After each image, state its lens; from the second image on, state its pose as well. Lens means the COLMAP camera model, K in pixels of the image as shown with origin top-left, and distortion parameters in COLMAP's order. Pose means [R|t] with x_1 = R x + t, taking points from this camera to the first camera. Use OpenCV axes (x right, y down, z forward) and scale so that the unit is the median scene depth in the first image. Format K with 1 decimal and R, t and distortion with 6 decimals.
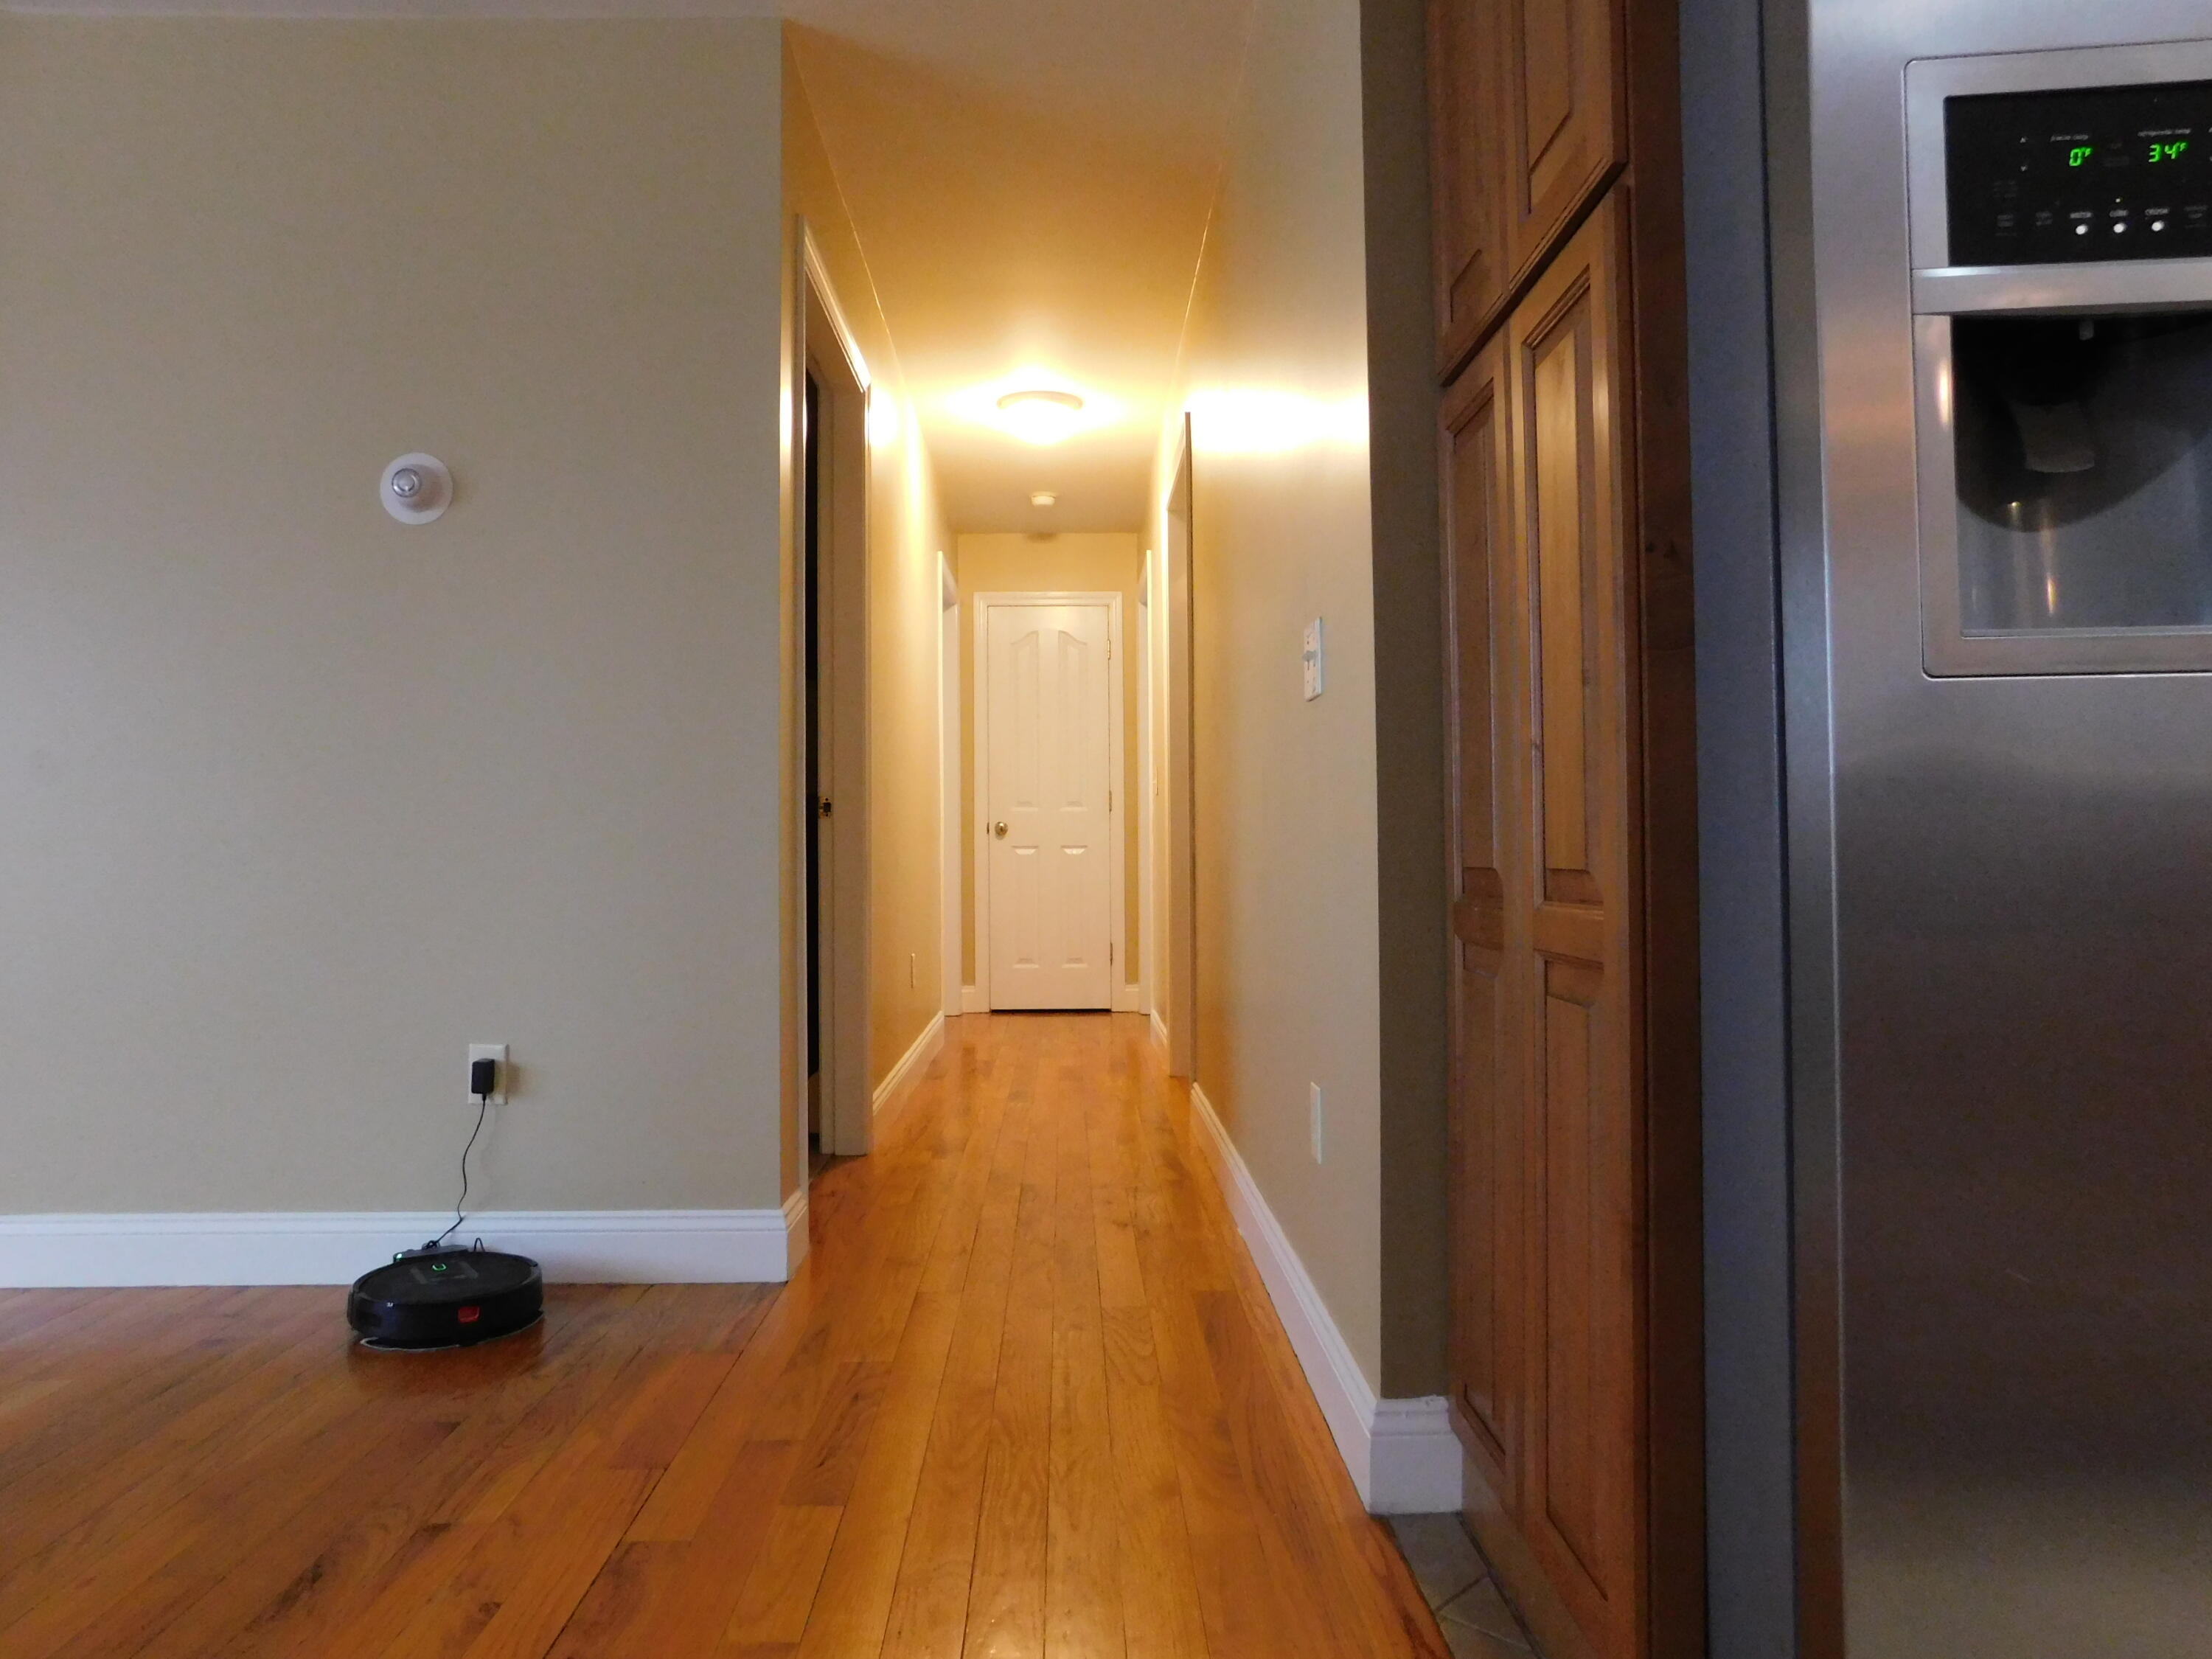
lens RADIAL K [[1468.1, 0, 1109.8], [0, 1468.1, 827.2], [0, 0, 1]] dist [-0.066651, 0.047633]
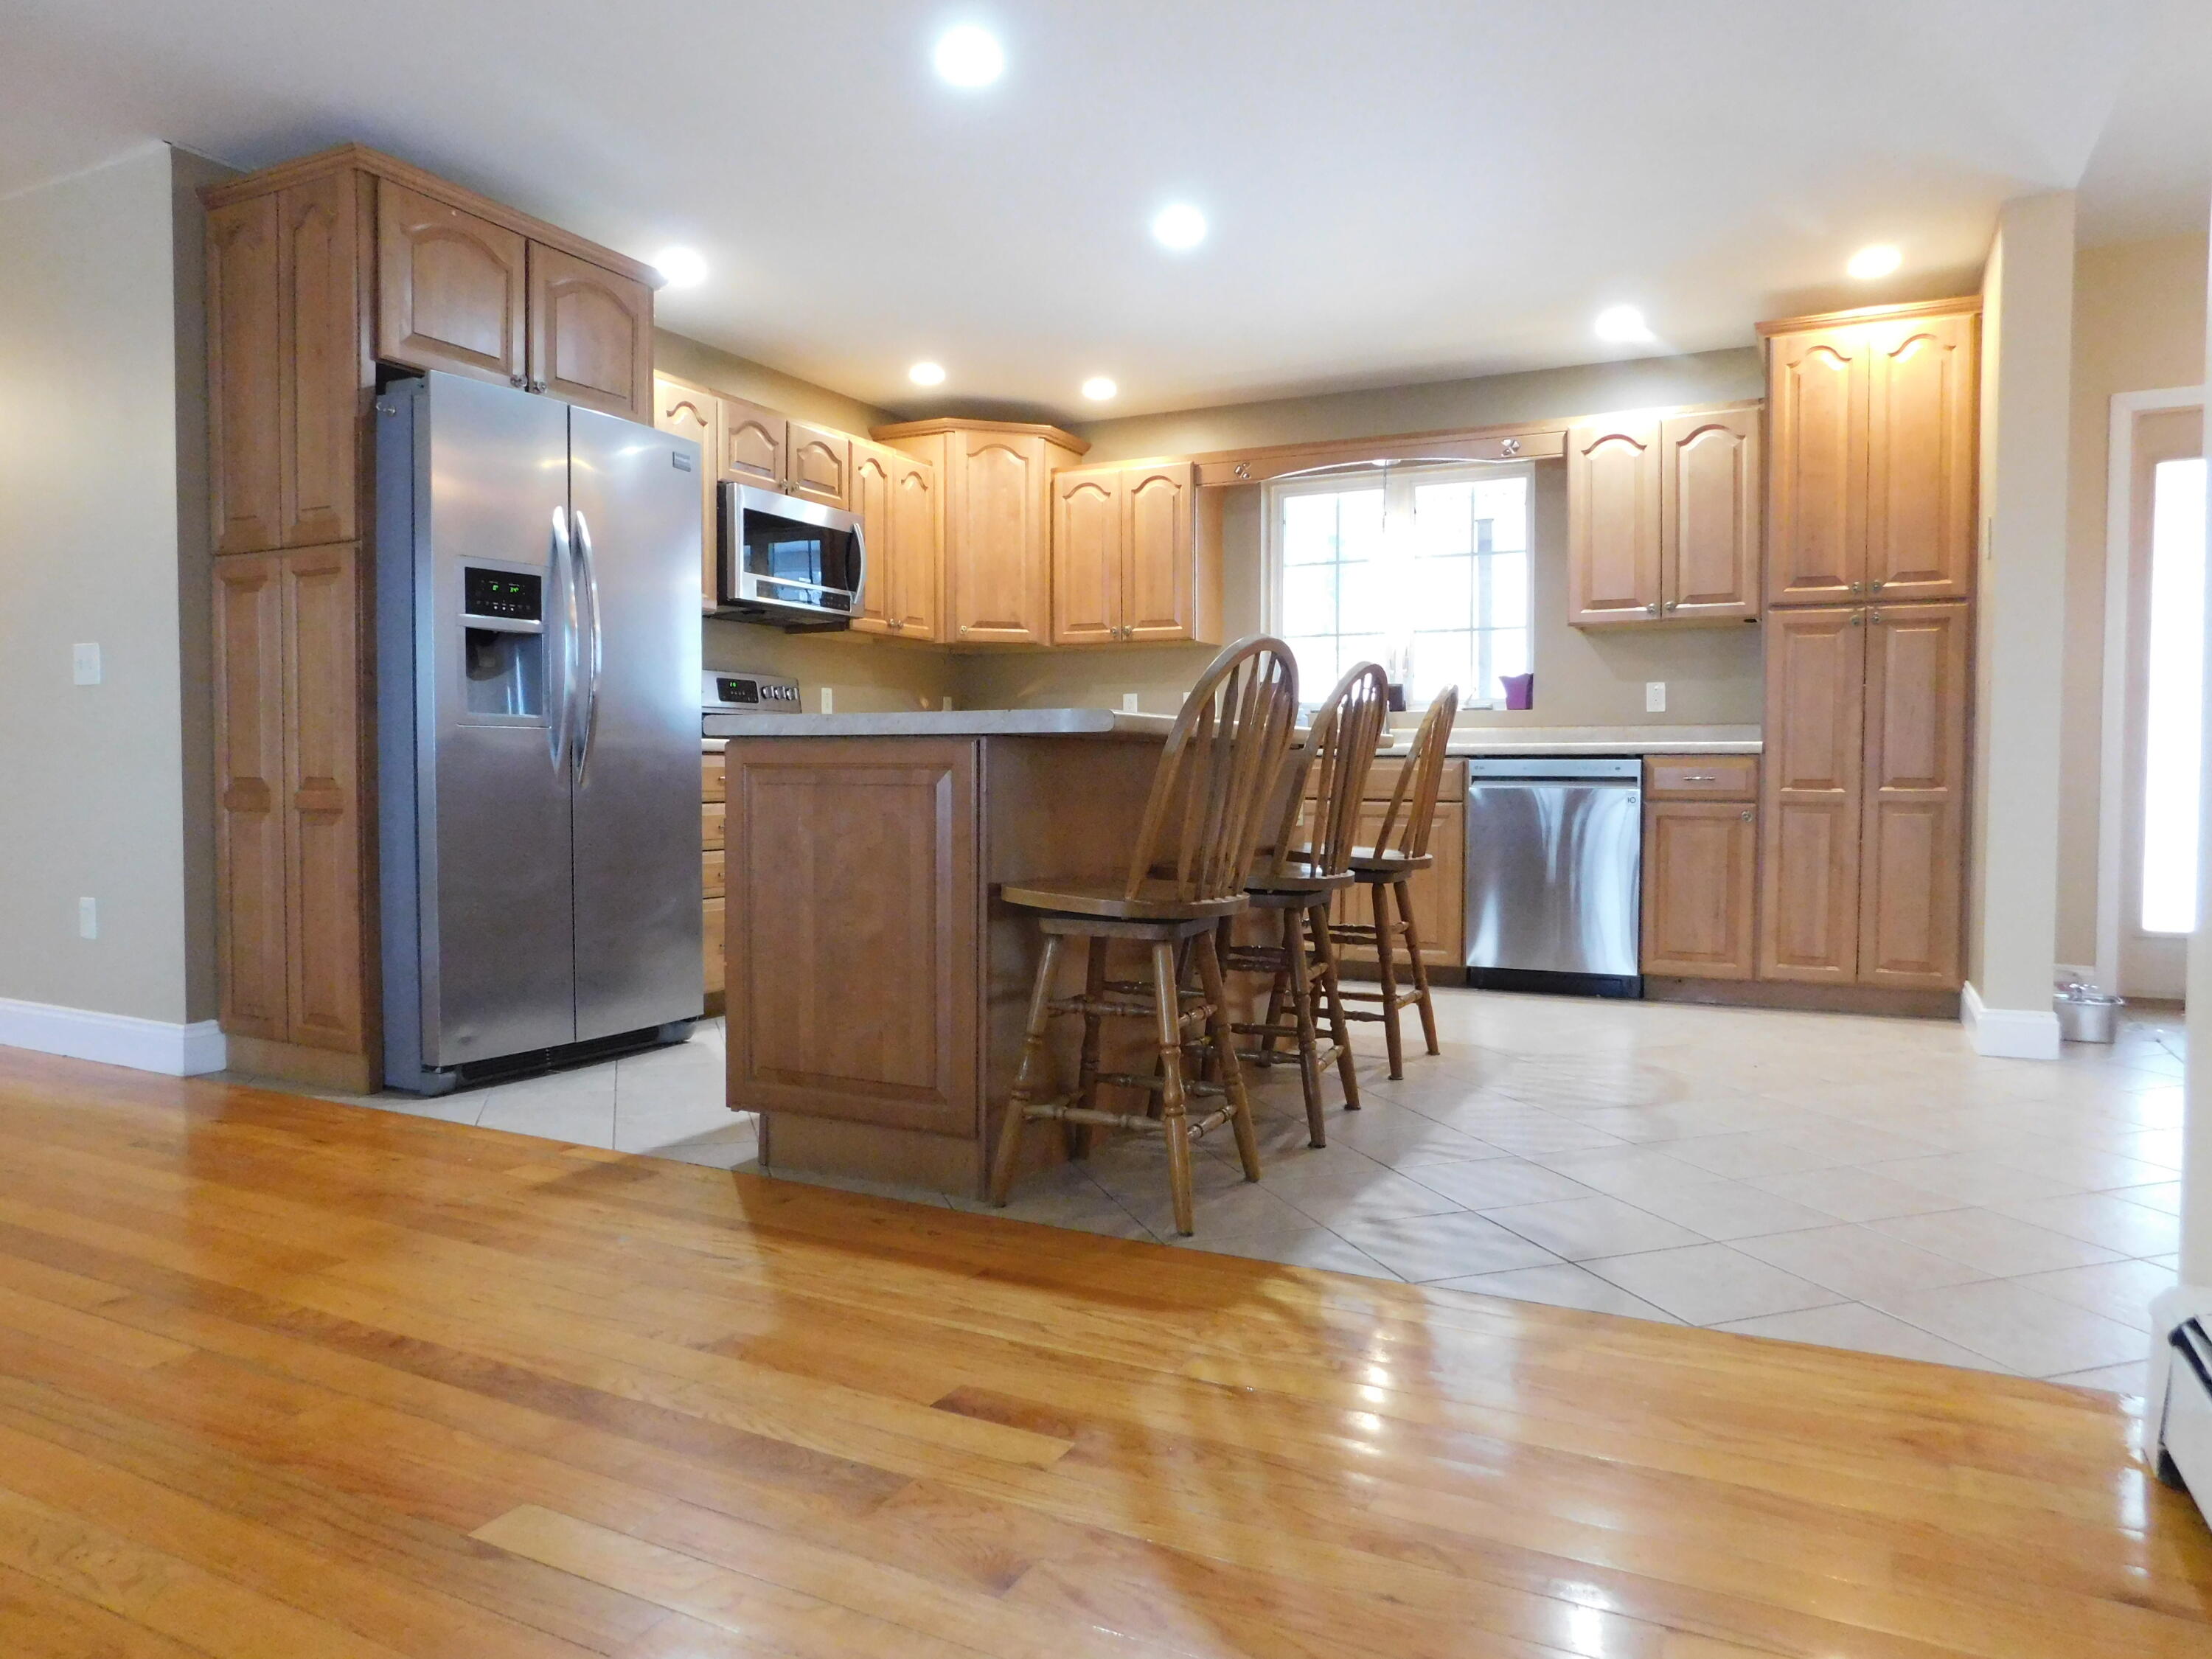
lens RADIAL K [[1468.1, 0, 1082.5], [0, 1468.1, 827.9], [0, 0, 1]] dist [-0.066651, 0.047633]
pose [[0.476863, -0.024533, 0.878635, -1.176489], [-0.015969, 0.999204, 0.036566, 0.003172], [-0.878833, -0.031468, 0.476091, -1.320841]]
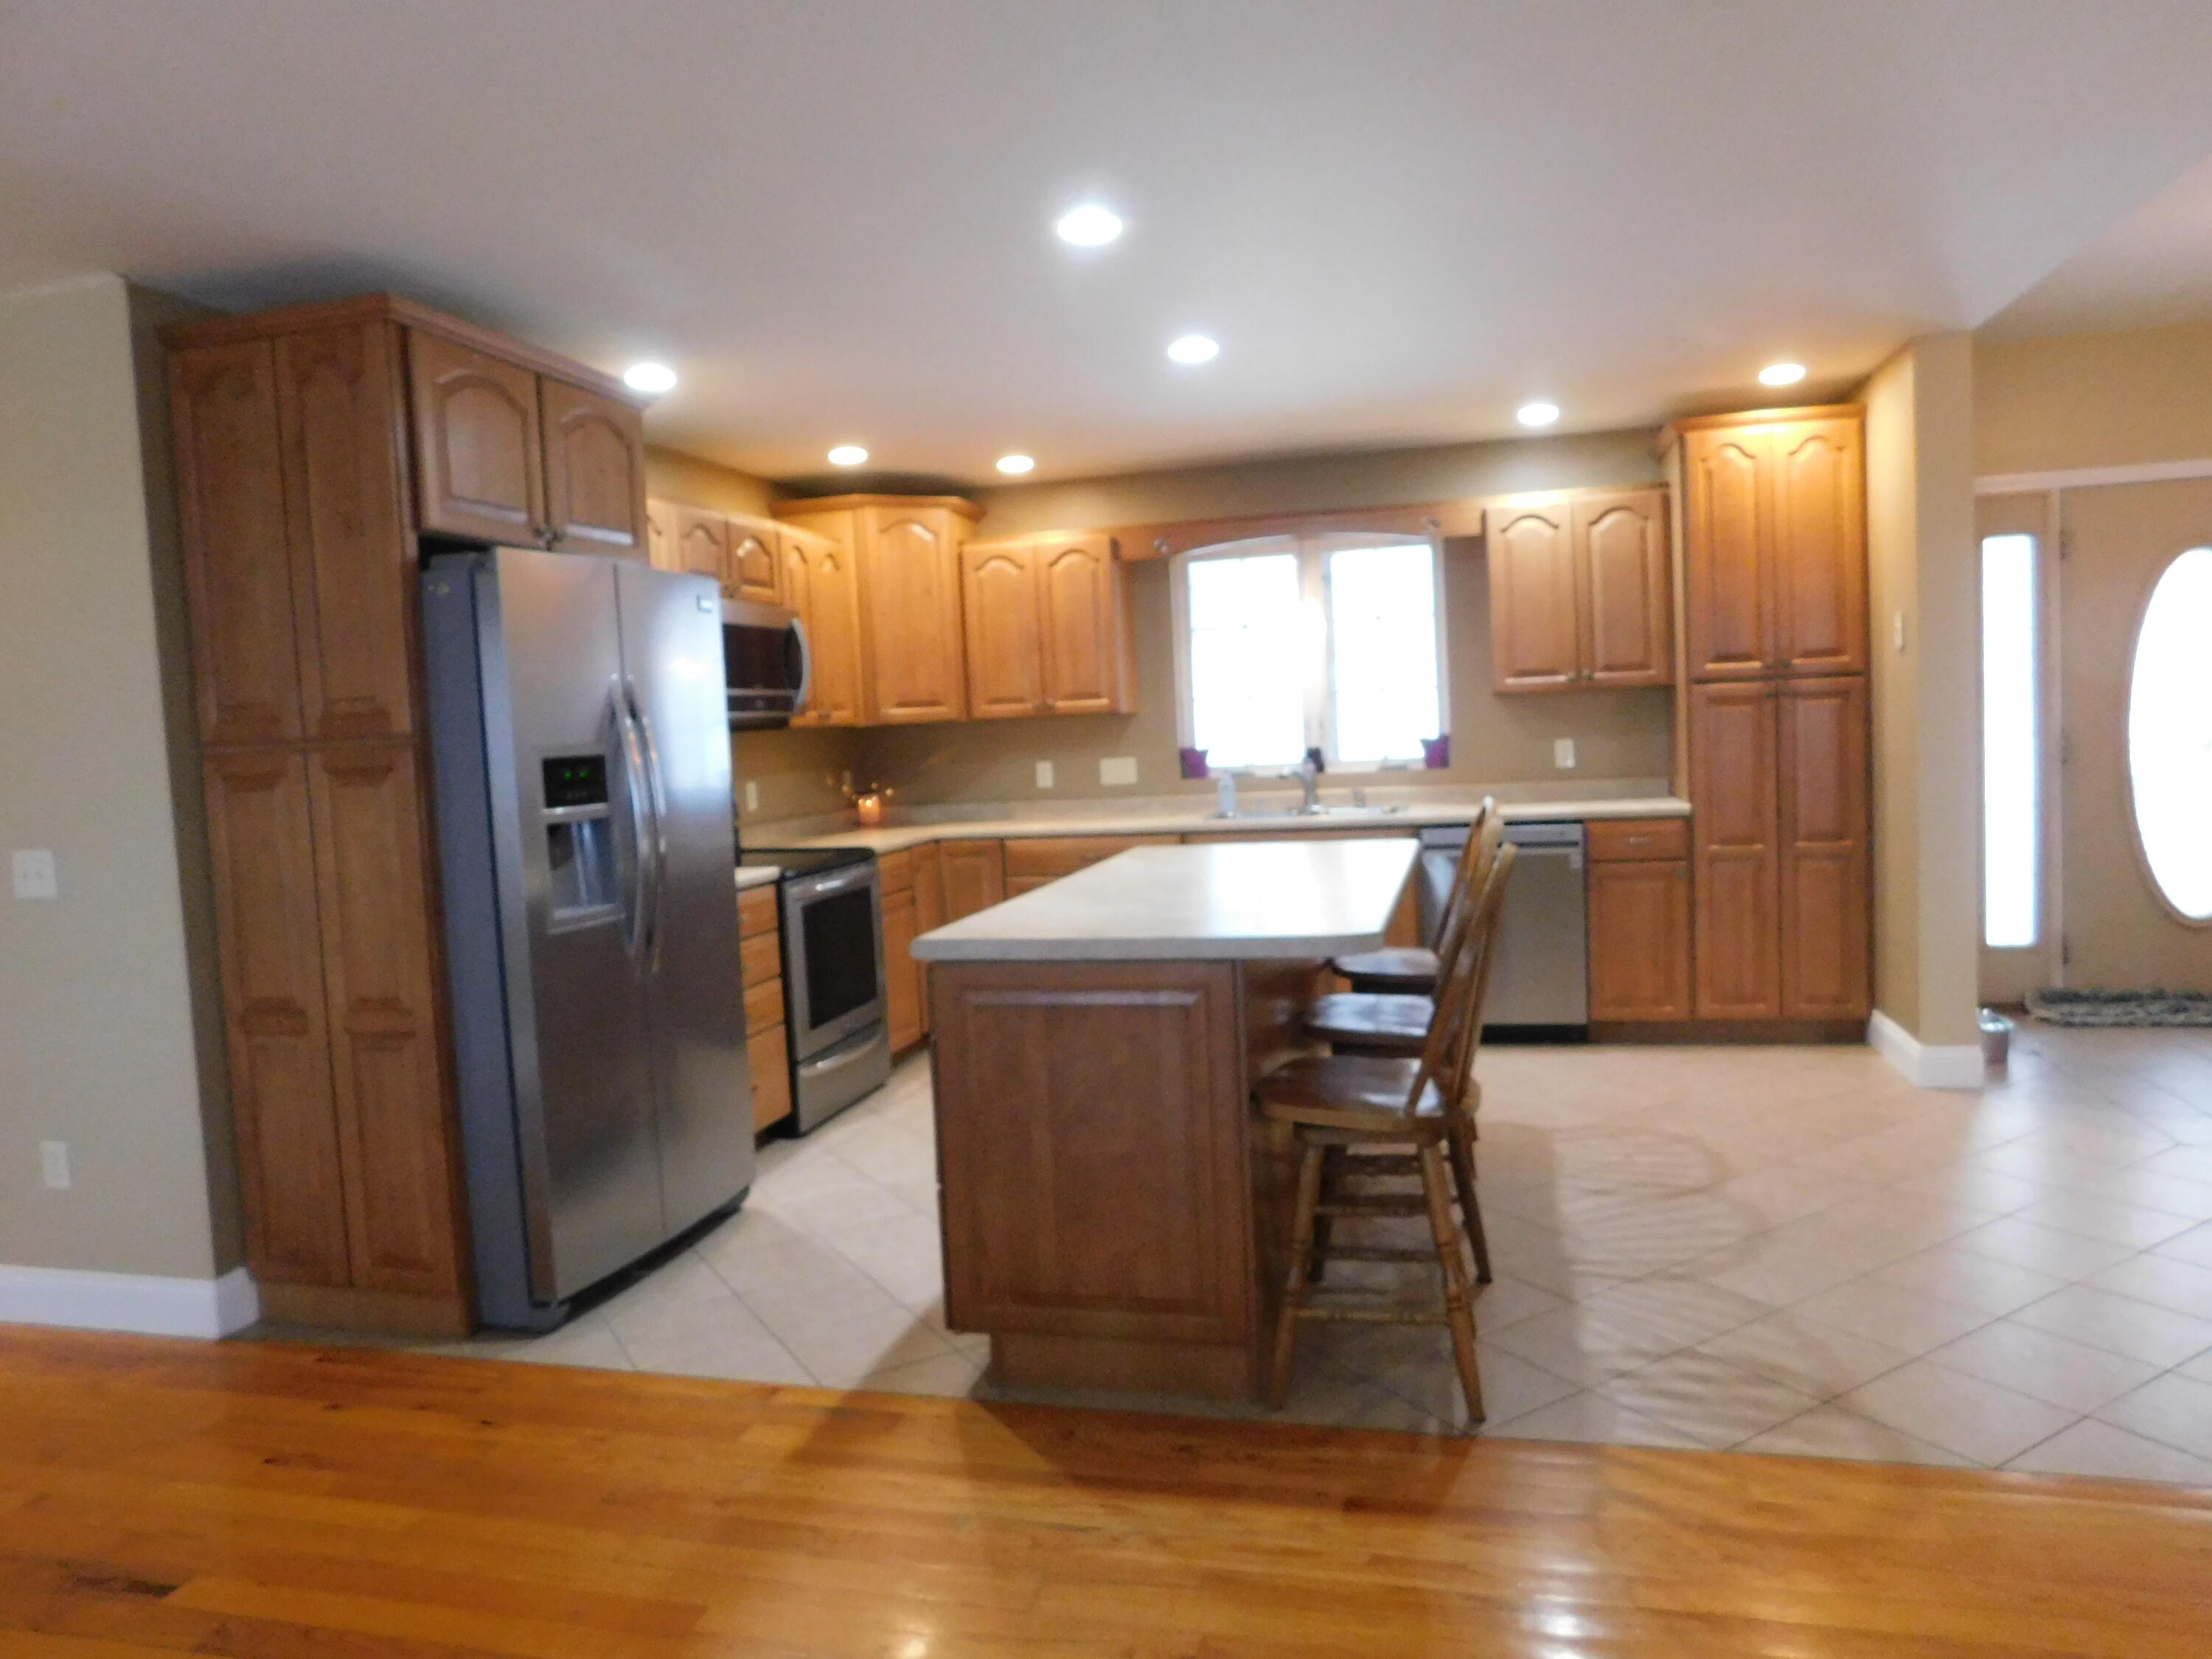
lens RADIAL K [[1468.1, 0, 1099.1], [0, 1468.1, 839.6], [0, 0, 1]] dist [-0.066651, 0.047633]
pose [[0.273609, -0.077835, 0.958687, -1.409790], [0.038454, 0.996809, 0.069956, -0.301457], [-0.961072, 0.017725, 0.275729, -0.722801]]
